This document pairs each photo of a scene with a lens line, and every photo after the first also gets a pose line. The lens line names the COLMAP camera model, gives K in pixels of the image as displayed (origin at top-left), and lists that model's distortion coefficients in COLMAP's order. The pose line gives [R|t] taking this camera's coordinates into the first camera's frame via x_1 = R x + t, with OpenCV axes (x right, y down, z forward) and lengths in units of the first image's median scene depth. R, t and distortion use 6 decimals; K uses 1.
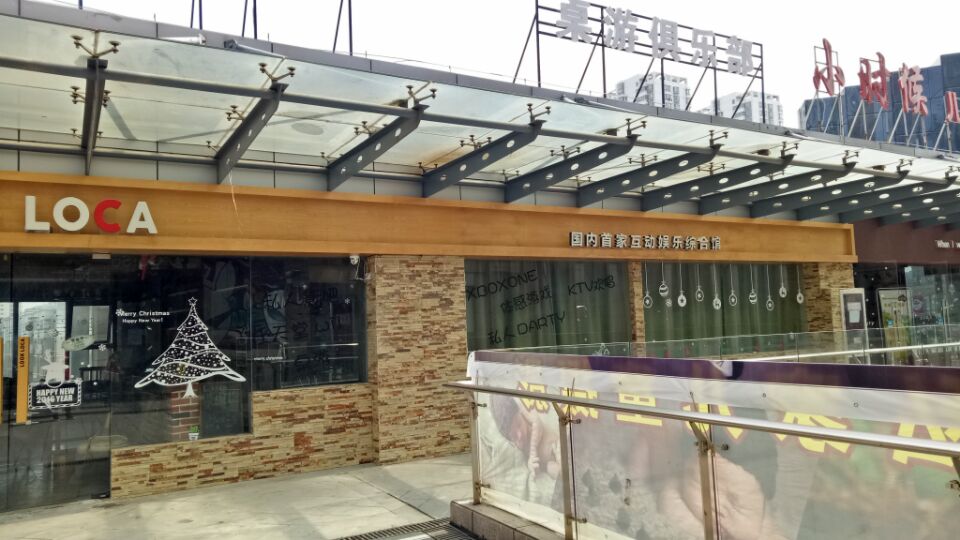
lens RADIAL K [[710.8, 0, 479.5], [0, 710.8, 267.2], [0, 0, 1]] dist [0.052782, -0.048994]
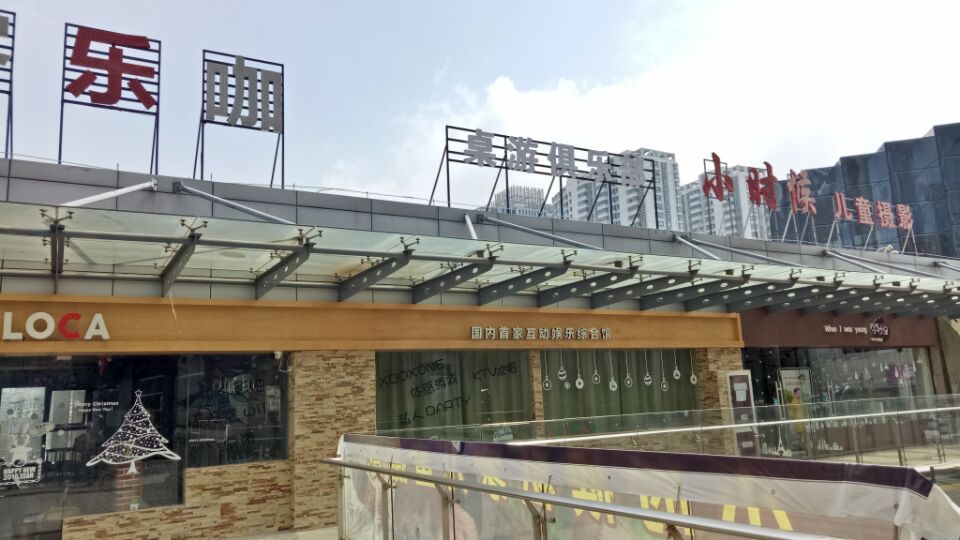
lens RADIAL K [[710.8, 0, 479.5], [0, 710.8, 267.2], [0, 0, 1]] dist [0.052782, -0.048994]
pose [[0.999959, -0.007932, 0.004385, 0.157193], [0.008334, 0.994842, -0.101090, -0.032897], [-0.003561, 0.101123, 0.994868, -0.213735]]
